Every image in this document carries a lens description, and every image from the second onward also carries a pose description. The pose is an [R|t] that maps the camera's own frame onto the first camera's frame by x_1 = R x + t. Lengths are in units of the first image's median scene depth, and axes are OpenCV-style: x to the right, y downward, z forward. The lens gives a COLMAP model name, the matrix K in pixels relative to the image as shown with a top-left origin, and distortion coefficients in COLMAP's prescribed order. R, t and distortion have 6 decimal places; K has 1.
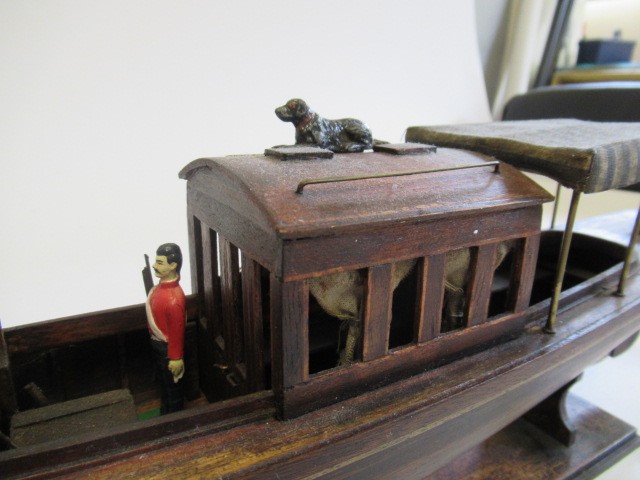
lens RADIAL K [[467.0, 0, 320.0], [0, 467.0, 240.0], [0, 0, 1]] dist [0.000526, -0.000079]
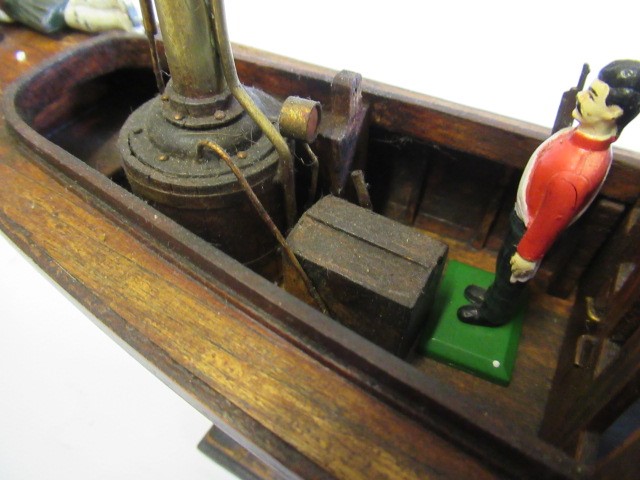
lens RADIAL K [[467.0, 0, 320.0], [0, 467.0, 240.0], [0, 0, 1]] dist [0.000526, -0.000079]
pose [[0.457094, 0.632284, -0.625525, -0.067388], [-0.228229, 0.763131, 0.604602, -0.065144], [0.859638, -0.133597, 0.493128, 0.479200]]
